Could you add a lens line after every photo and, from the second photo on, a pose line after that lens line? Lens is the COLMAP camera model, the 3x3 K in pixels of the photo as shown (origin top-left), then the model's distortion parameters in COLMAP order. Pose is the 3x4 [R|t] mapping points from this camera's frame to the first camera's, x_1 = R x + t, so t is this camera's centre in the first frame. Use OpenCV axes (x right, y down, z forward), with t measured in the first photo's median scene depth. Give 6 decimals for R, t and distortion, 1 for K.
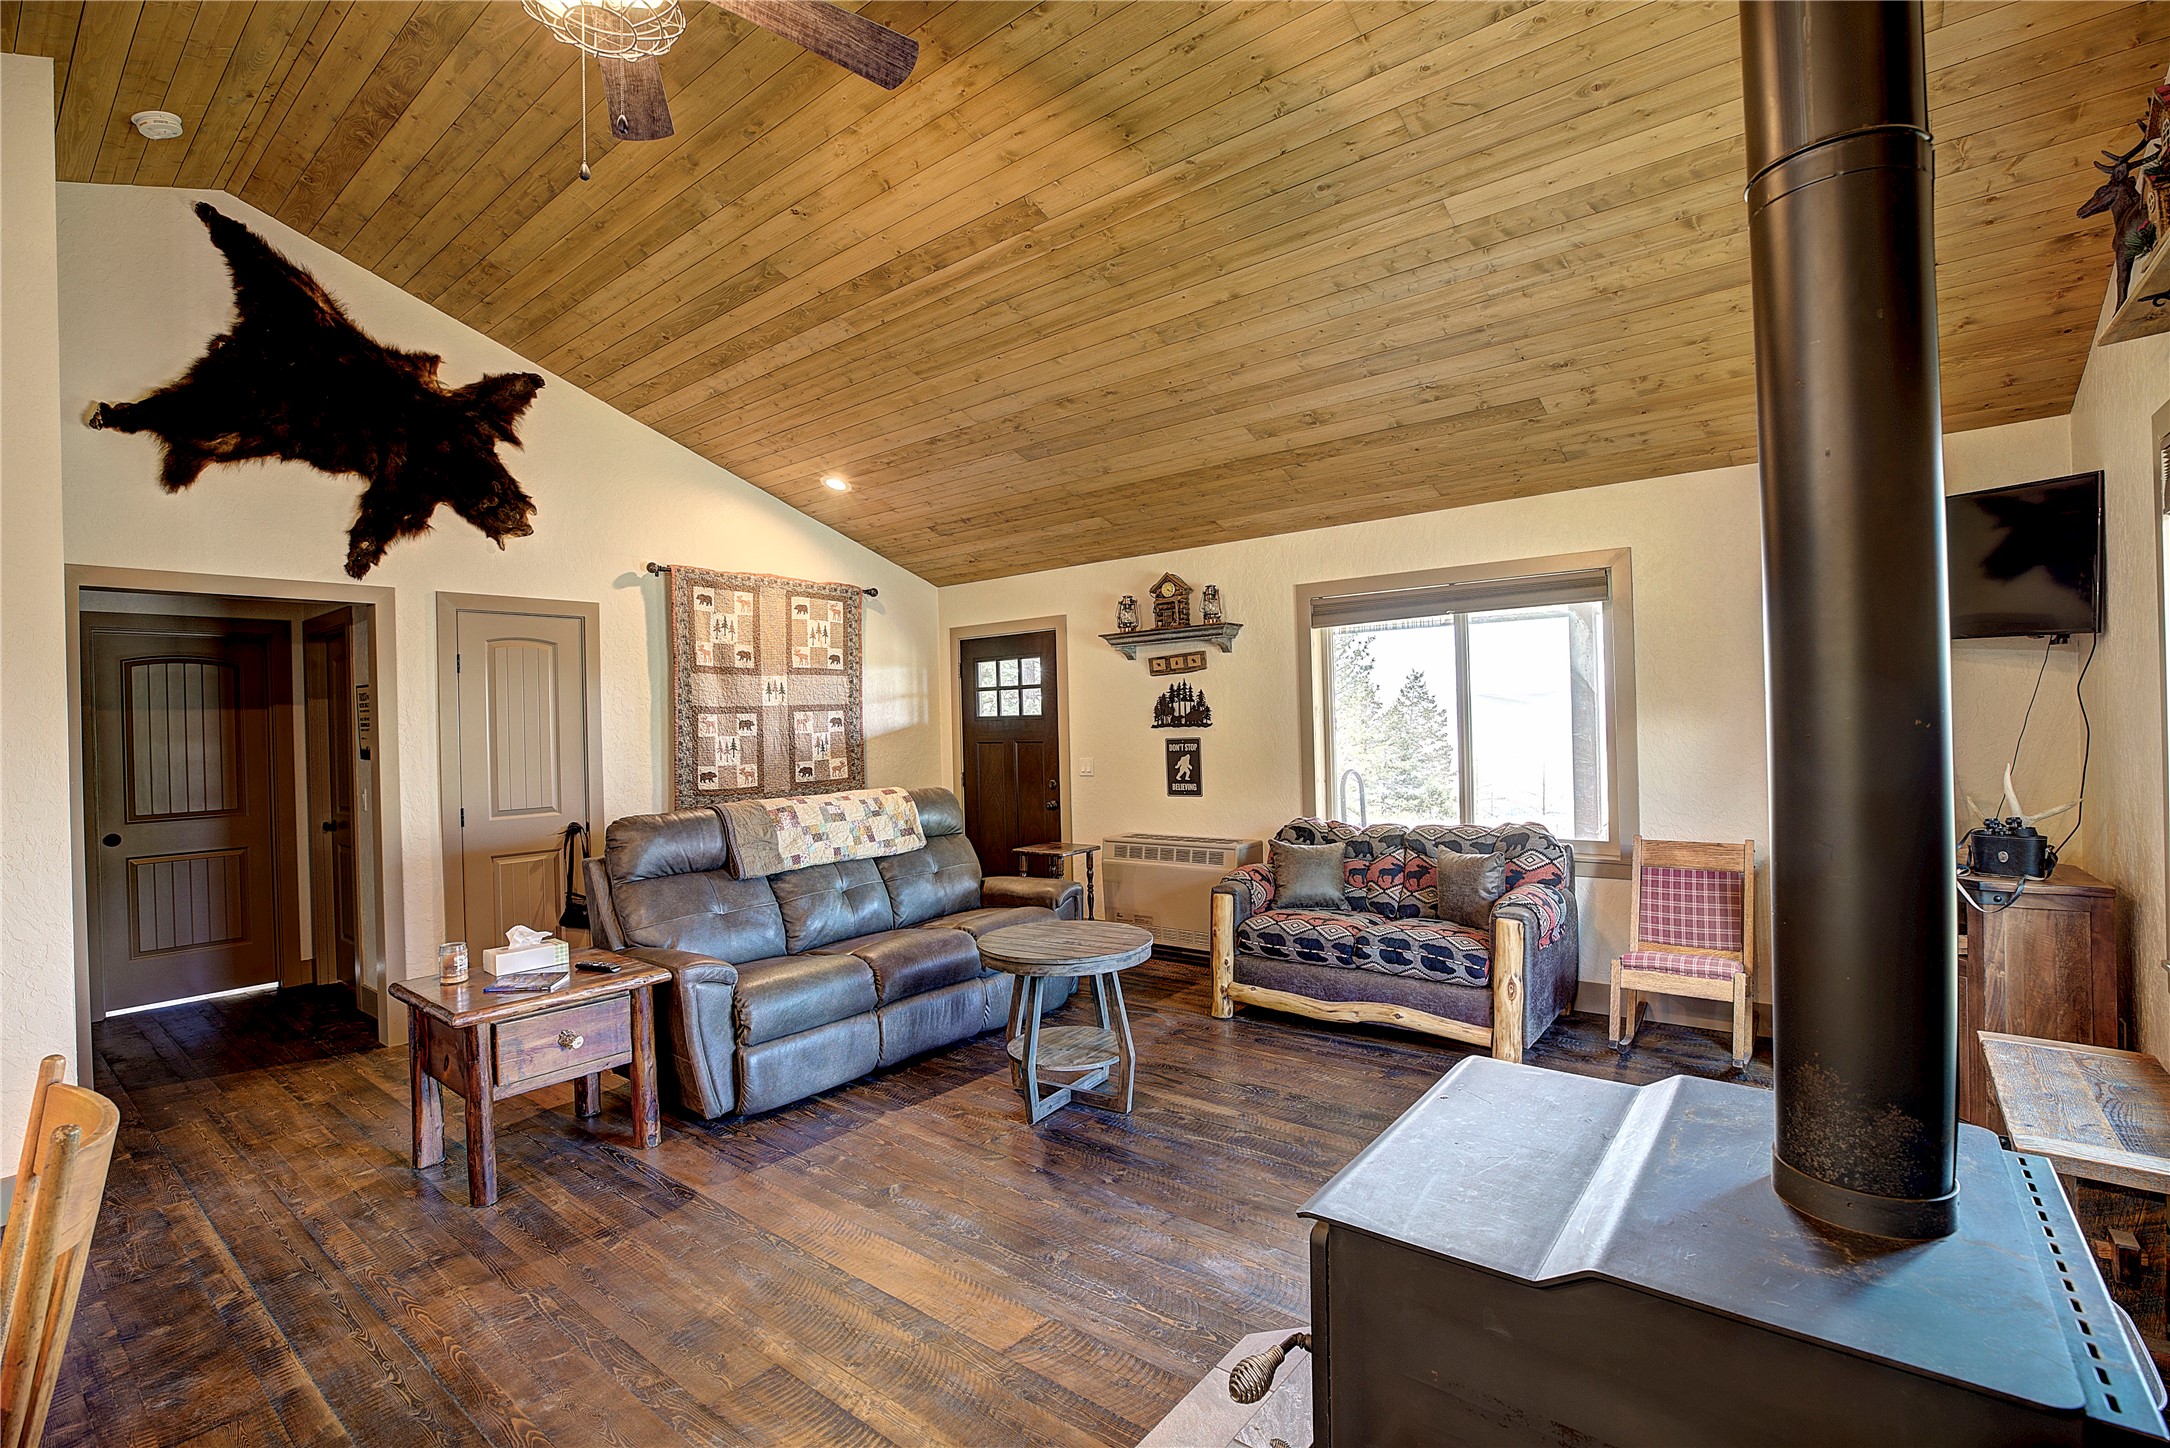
lens RADIAL K [[986.1, 0, 1078.6], [0, 986.1, 719.6], [0, 0, 1]] dist [-0.045819, 0.013764]
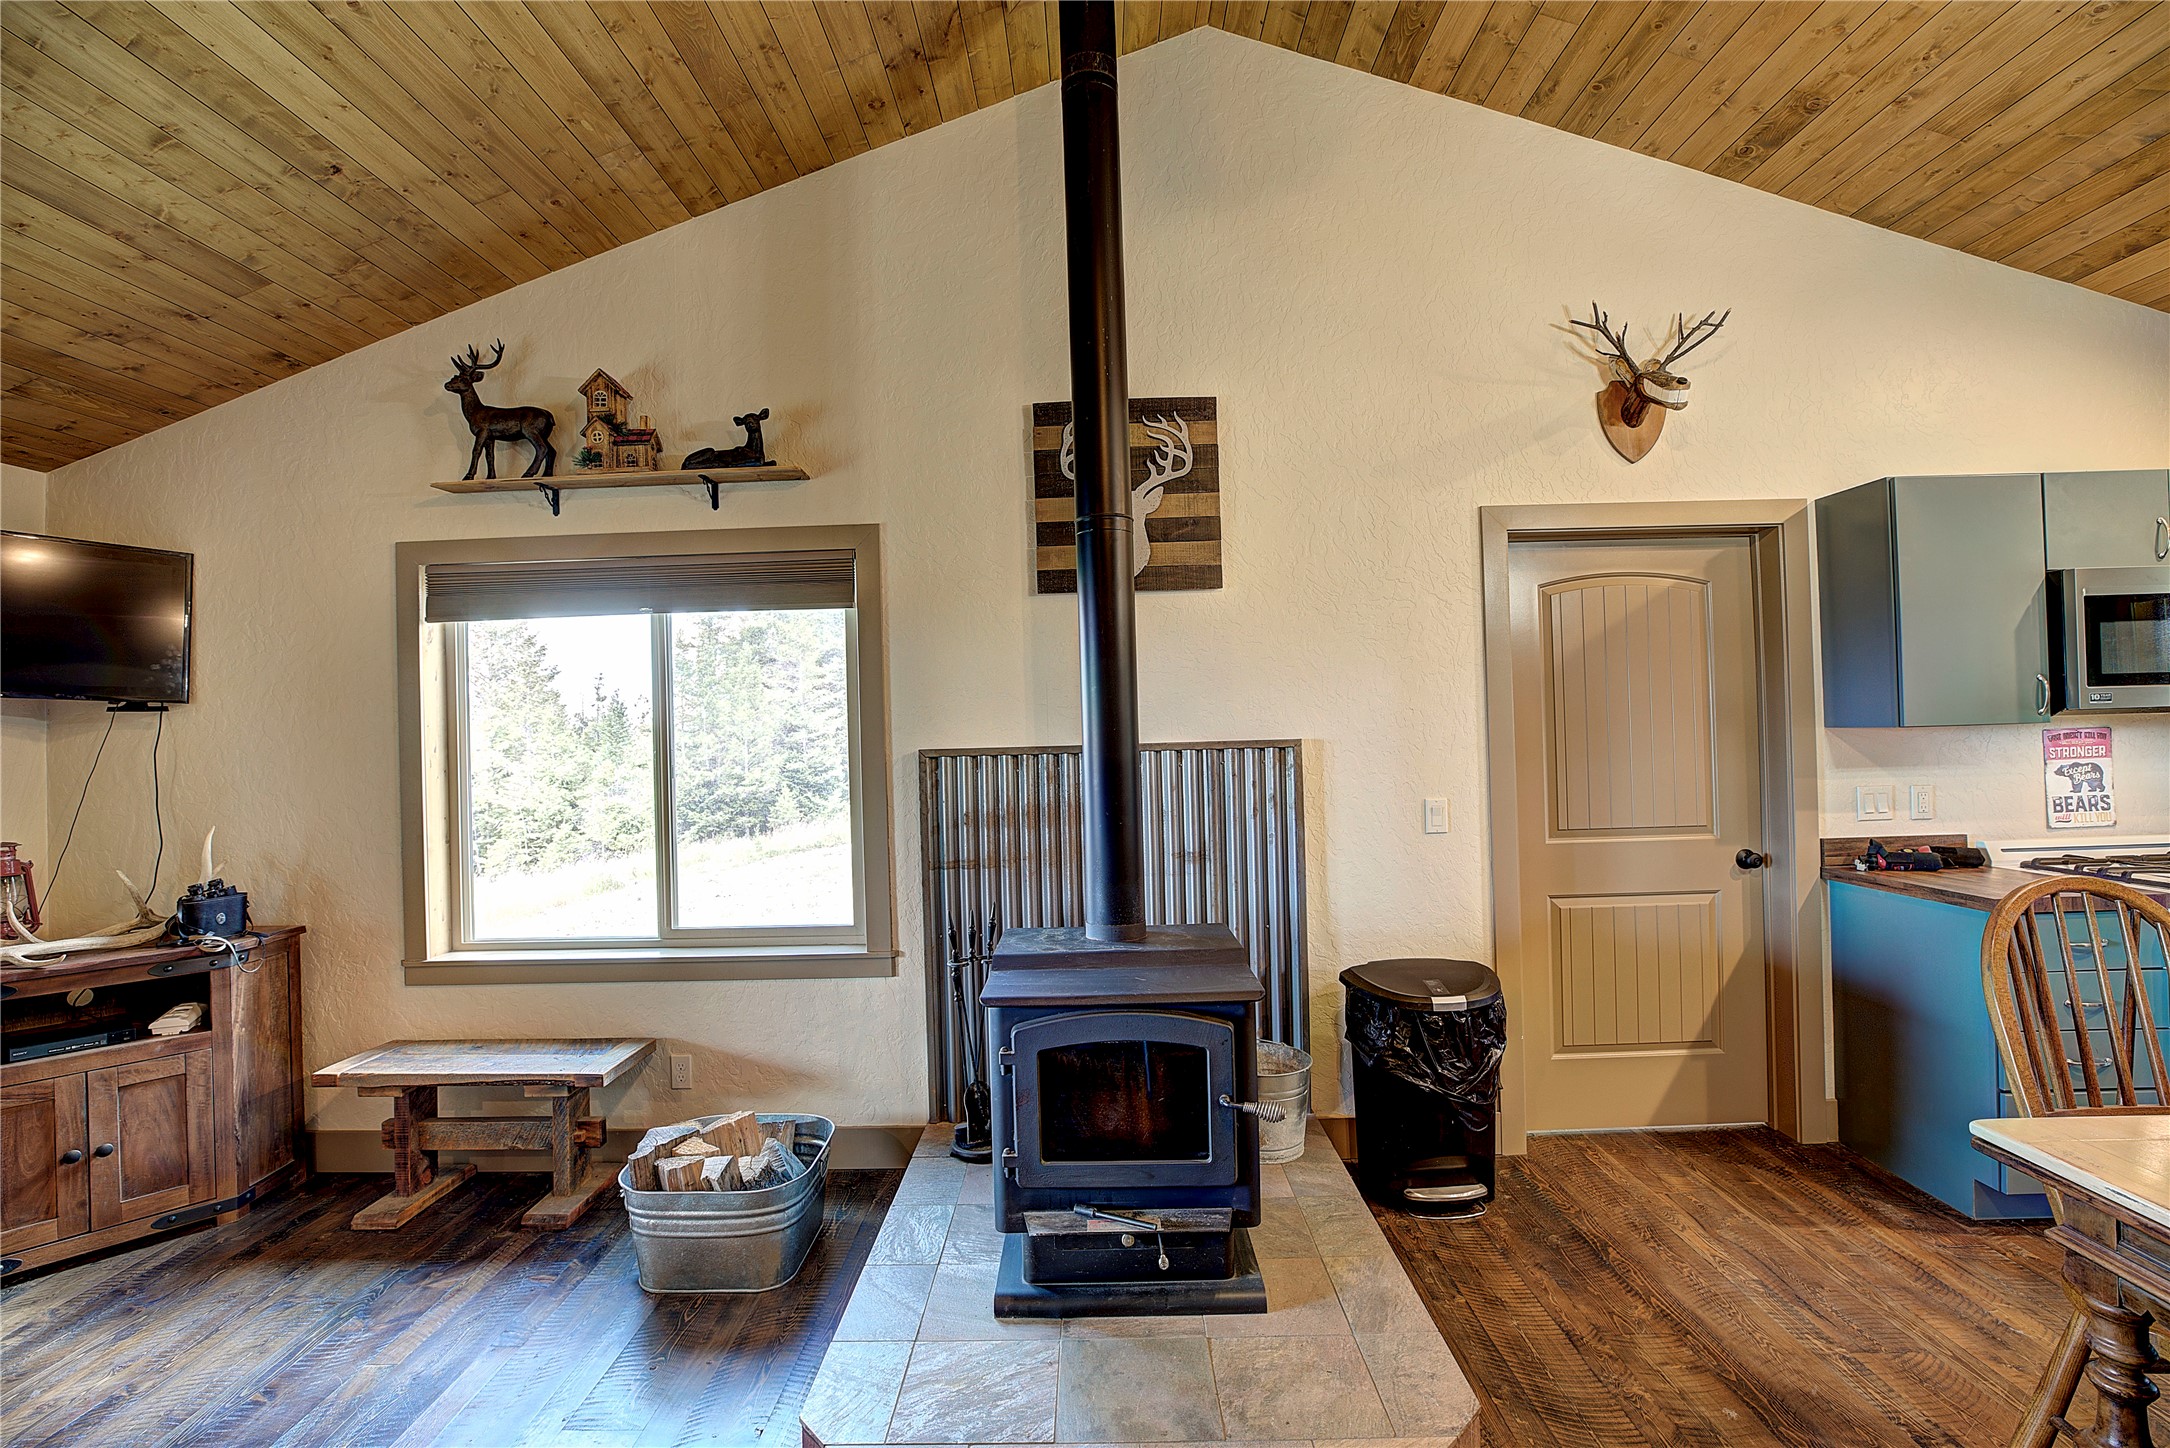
lens RADIAL K [[986.1, 0, 1078.6], [0, 986.1, 719.6], [0, 0, 1]] dist [-0.045819, 0.013764]
pose [[-0.613970, 0.055786, 0.787356, -0.214335], [0.045836, 0.998336, -0.034992, 0.005636], [-0.787998, 0.014605, -0.615505, 0.486851]]
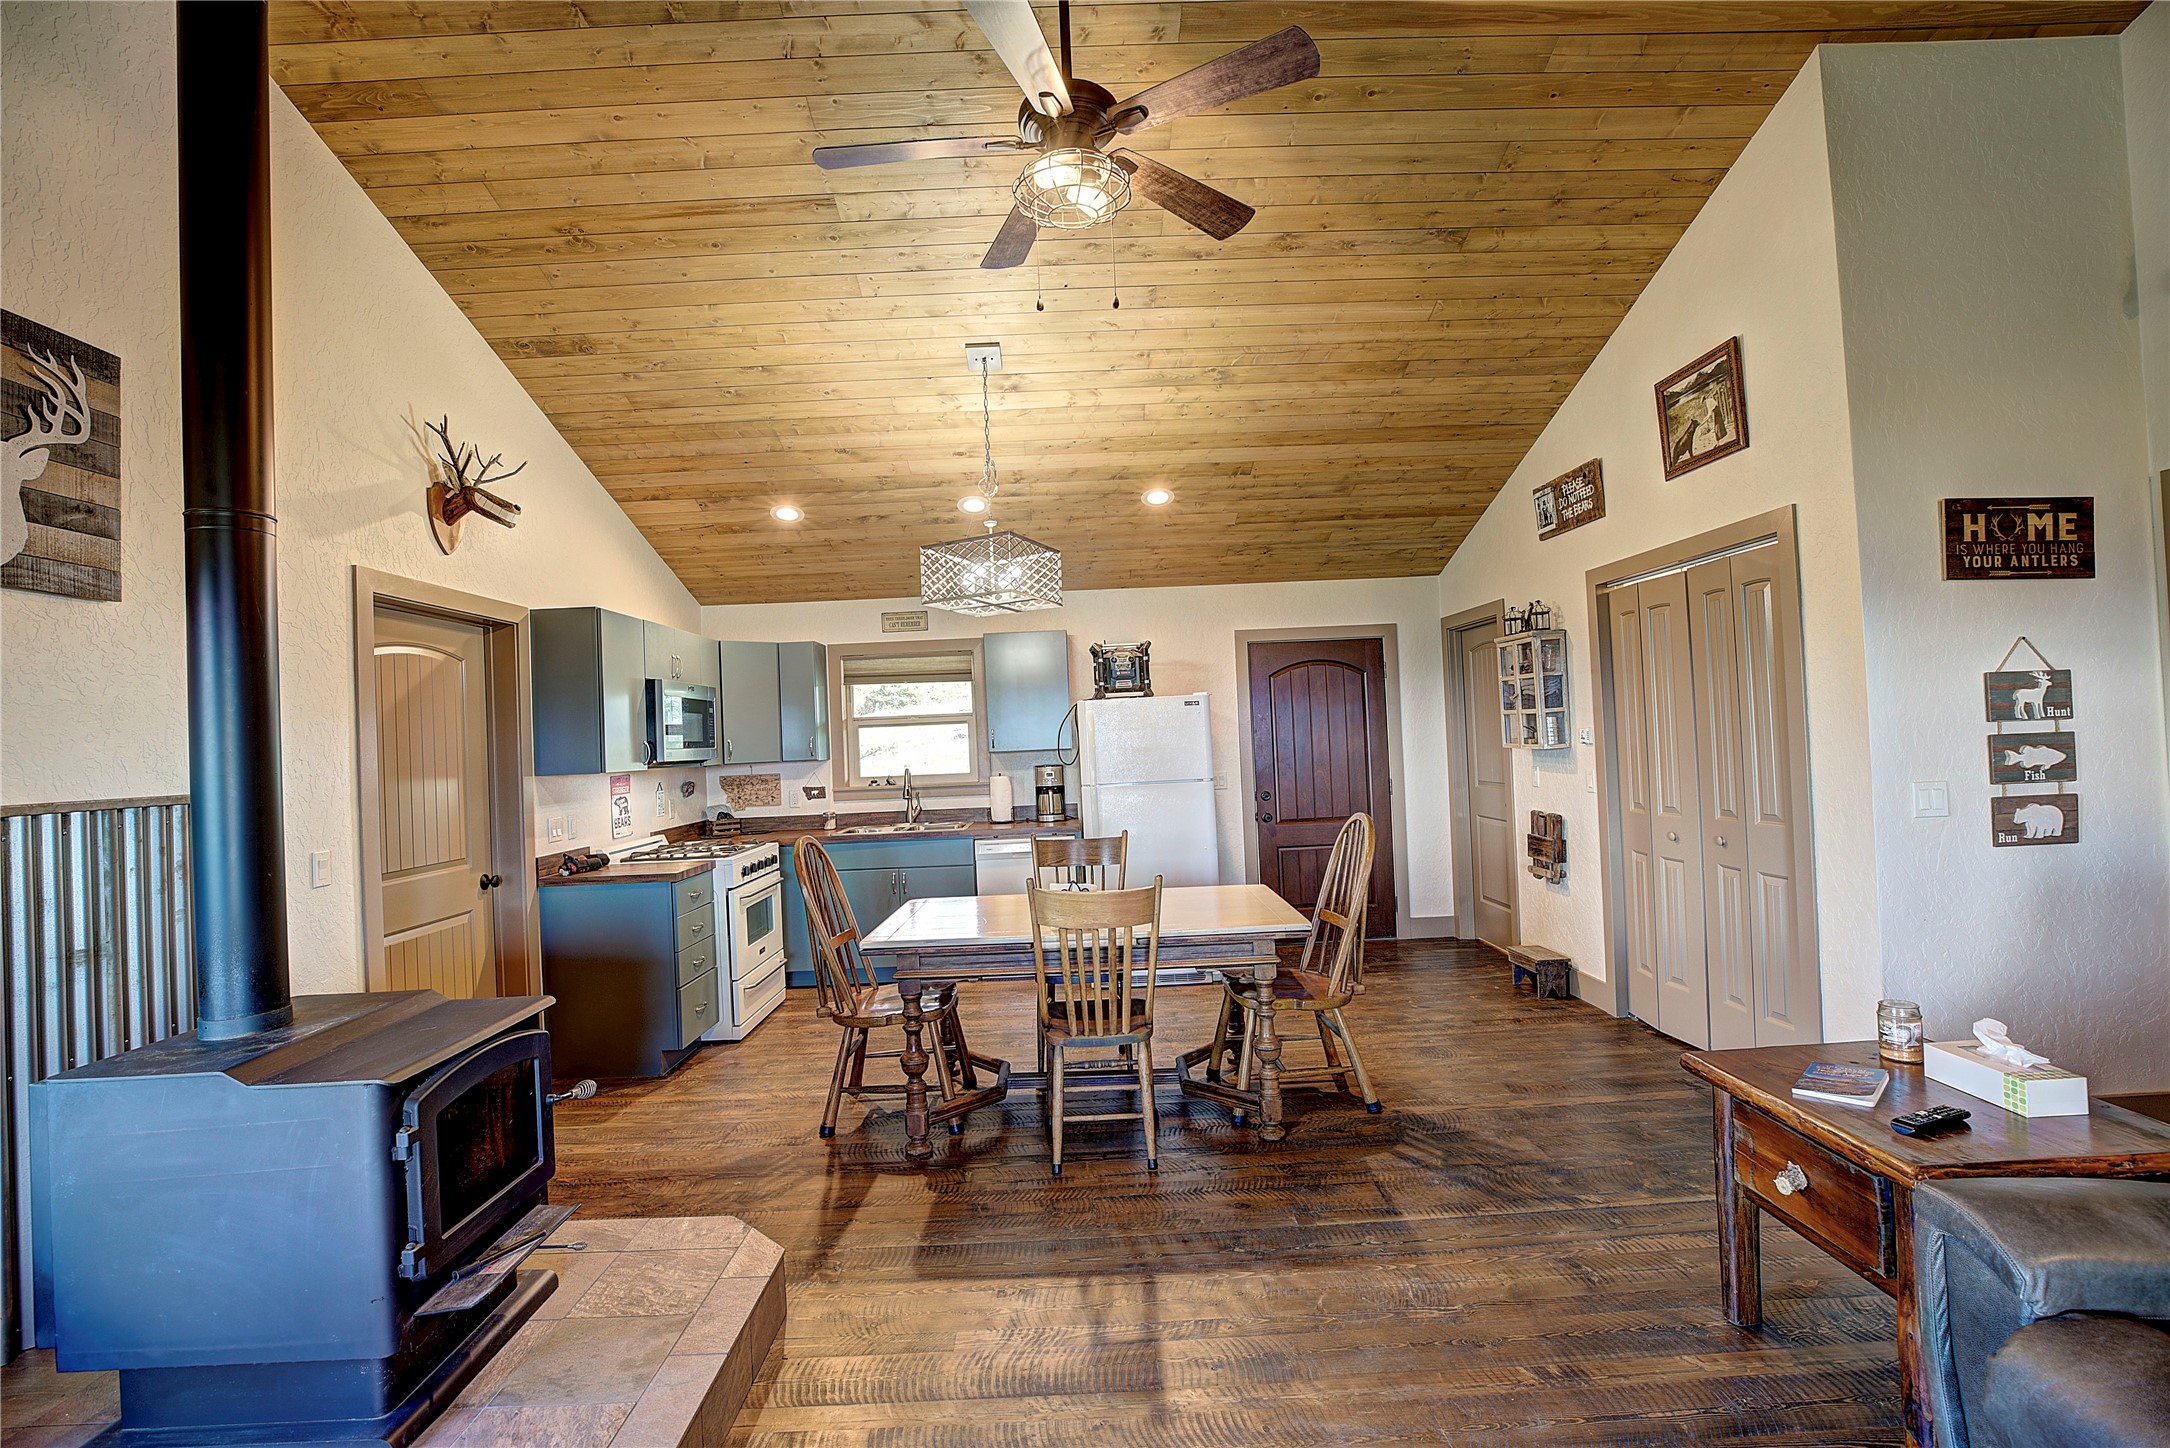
lens RADIAL K [[986.1, 0, 1078.6], [0, 986.1, 719.6], [0, 0, 1]] dist [-0.045819, 0.013764]
pose [[-0.766866, 0.049000, -0.639934, 0.135286], [0.065950, 0.997819, -0.002628, -0.004175], [0.638410, -0.044219, -0.768425, 0.679237]]
